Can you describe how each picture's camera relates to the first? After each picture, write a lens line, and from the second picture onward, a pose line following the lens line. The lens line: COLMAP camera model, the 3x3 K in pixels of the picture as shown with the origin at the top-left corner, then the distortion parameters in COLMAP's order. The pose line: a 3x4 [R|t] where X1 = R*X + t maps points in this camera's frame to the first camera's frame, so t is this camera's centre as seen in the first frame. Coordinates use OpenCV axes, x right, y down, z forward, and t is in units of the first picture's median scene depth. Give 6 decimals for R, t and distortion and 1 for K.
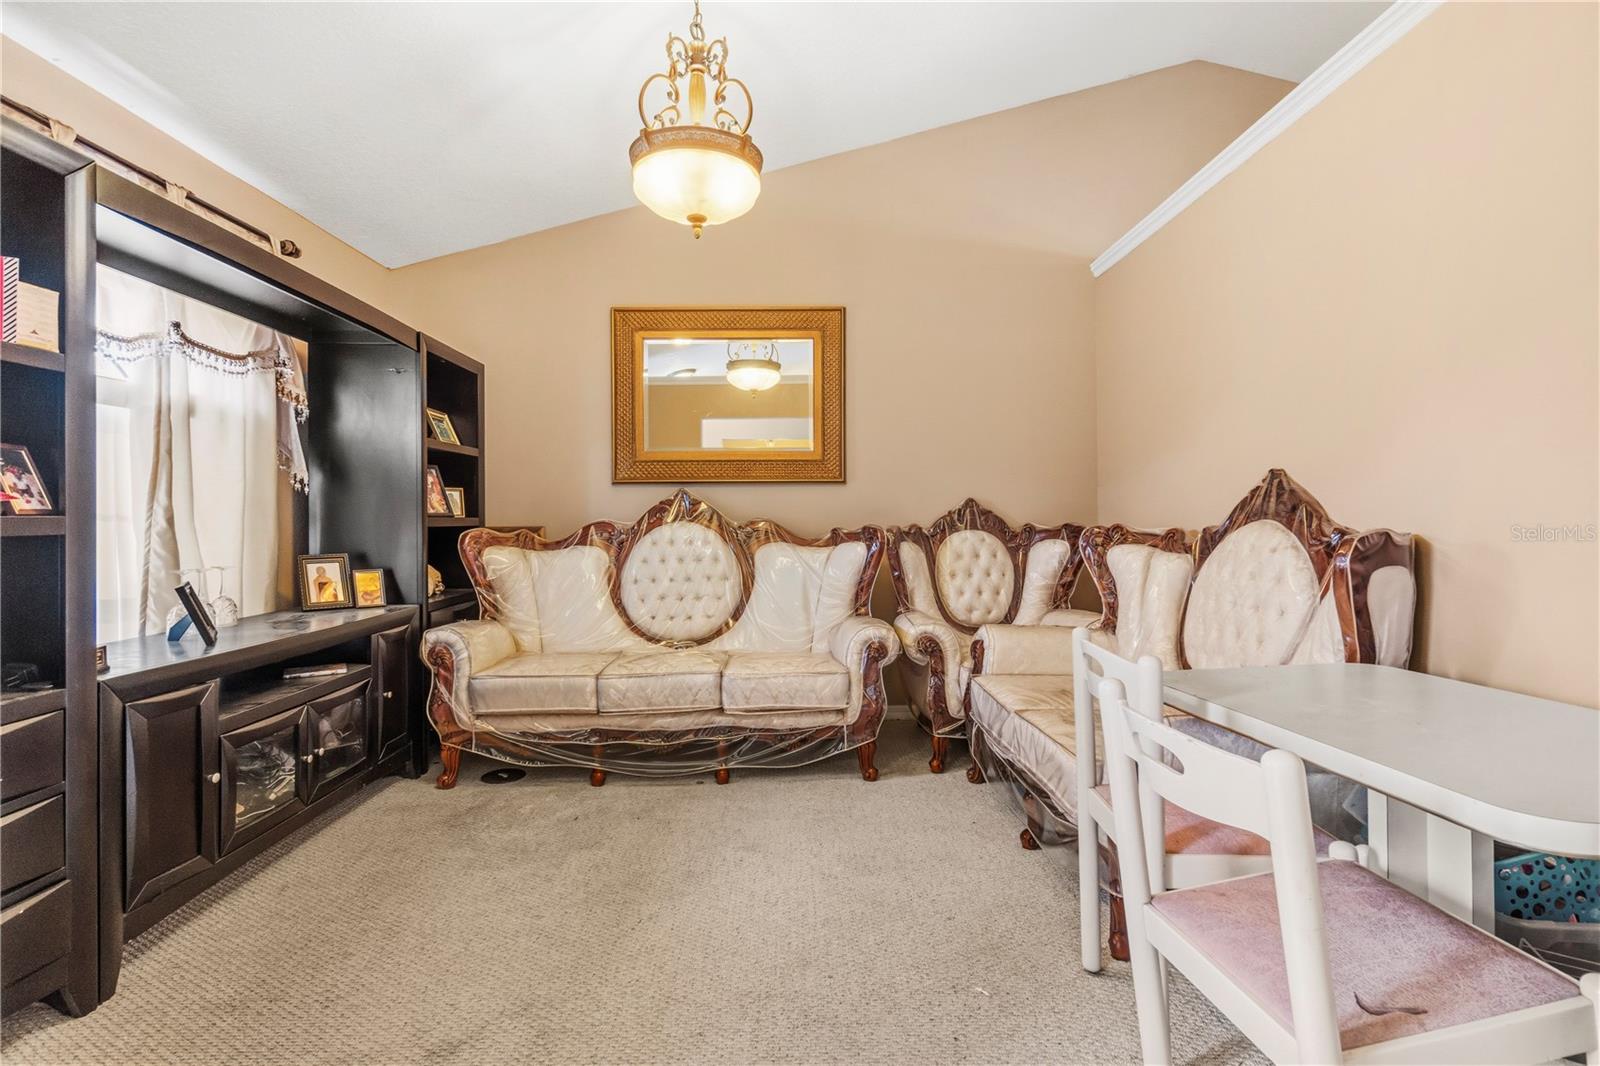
lens RADIAL K [[752.7, 0, 798.8], [0, 752.7, 522.5], [0, 0, 1]] dist [-0.001166, -0.000206]
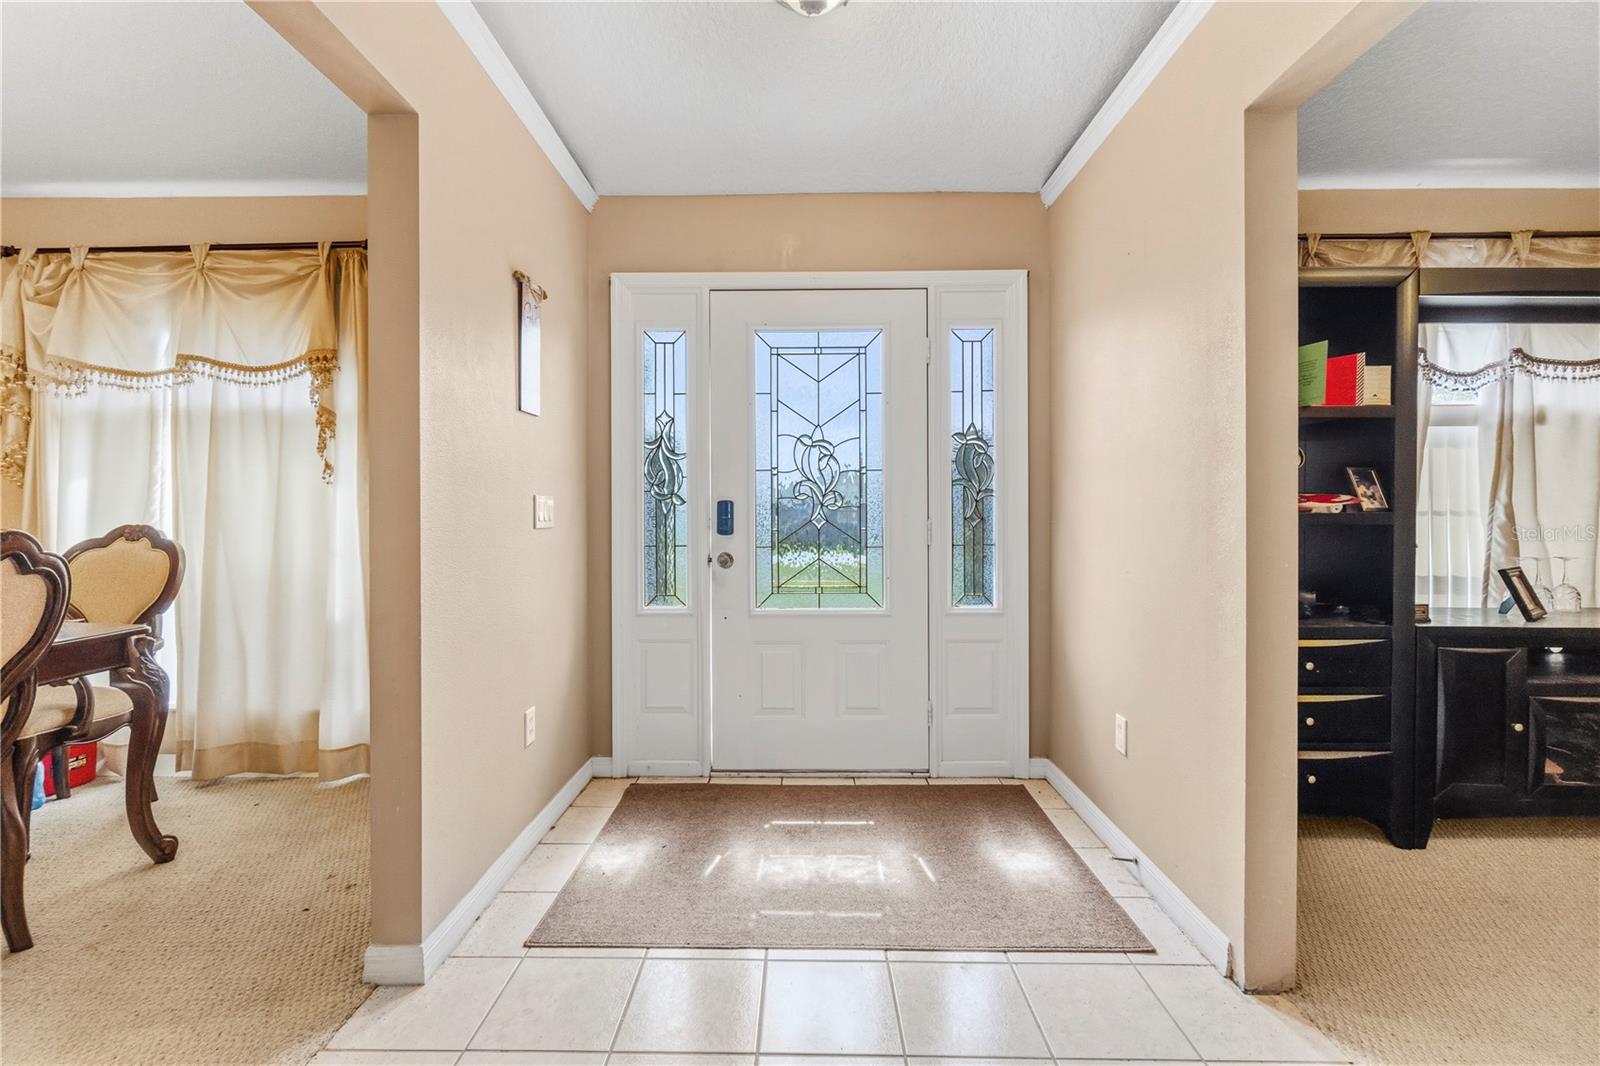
lens RADIAL K [[706.9, 0, 782.2], [0, 706.9, 522.1], [0, 0, 1]] dist [0.001810, 0.000109]
pose [[-0.026885, 0.011658, -0.999571, 0.386818], [-0.004329, 0.999921, 0.011778, -0.000041], [0.999629, 0.004644, -0.026833, -0.155065]]
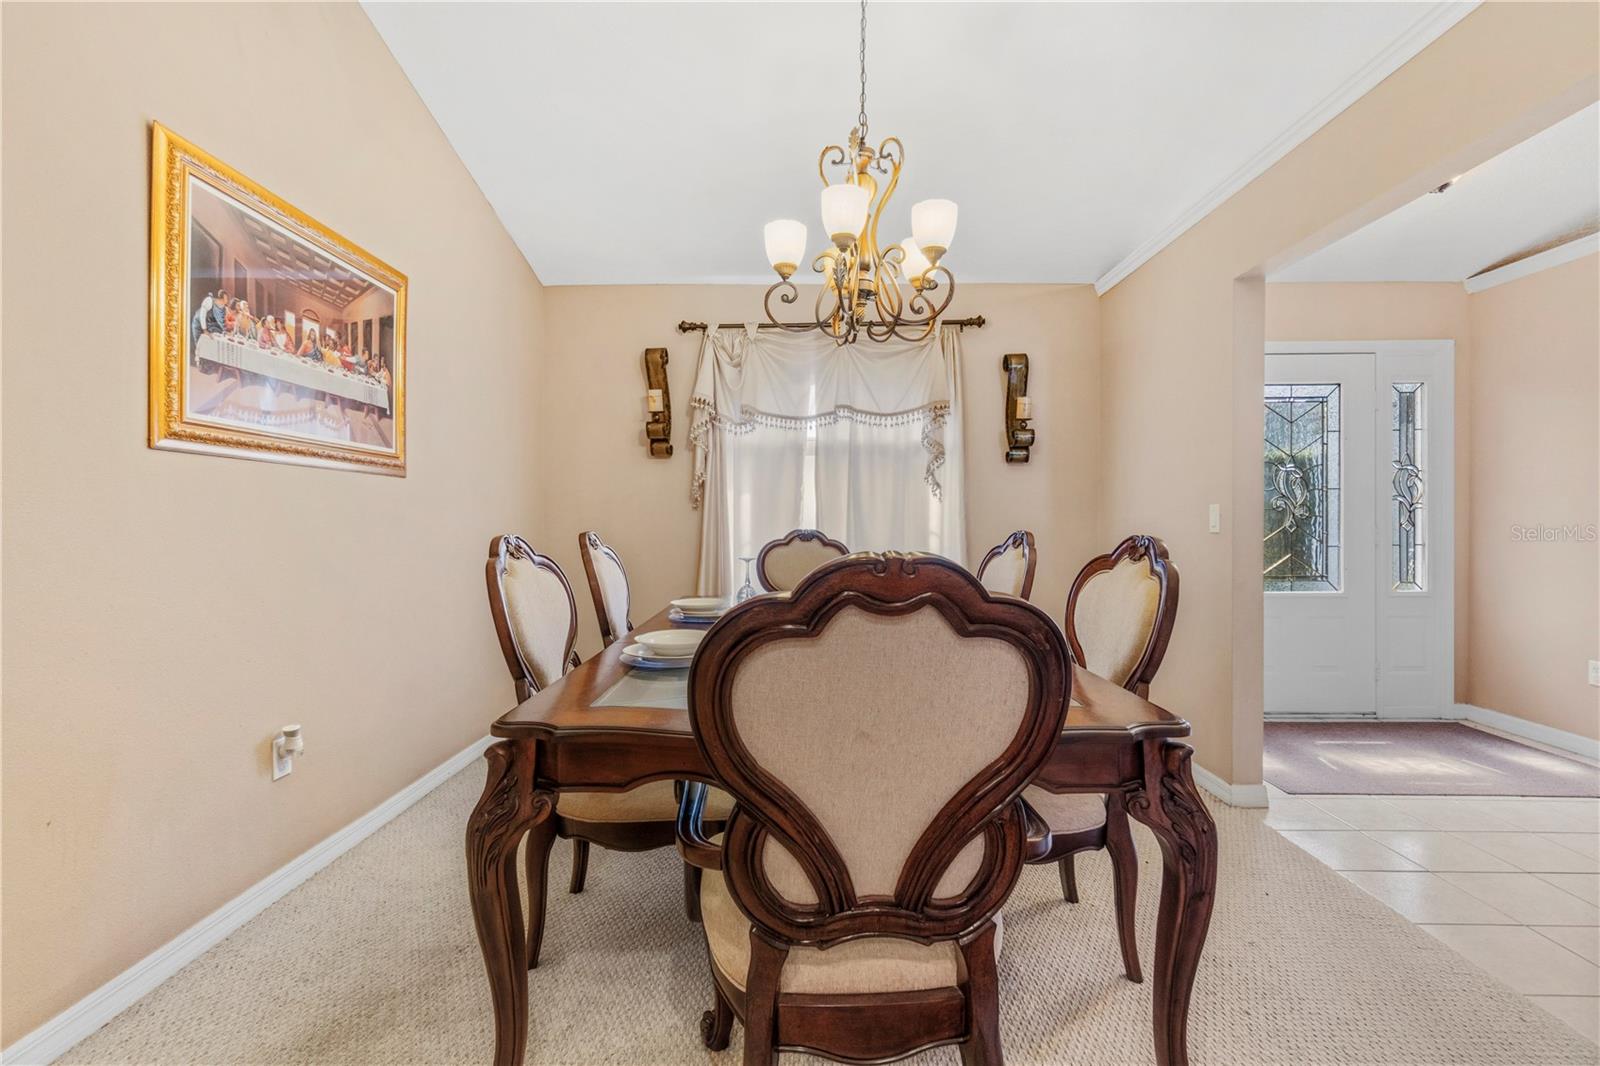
lens RADIAL K [[729.8, 0, 788.8], [0, 729.8, 529.9], [0, 0, 1]] dist [0.002568, -0.001366]
pose [[-0.025795, 0.013849, -0.999571, 0.979835], [-0.005780, 0.999885, 0.014003, 0.001210], [0.999651, 0.006138, -0.025712, -1.456246]]
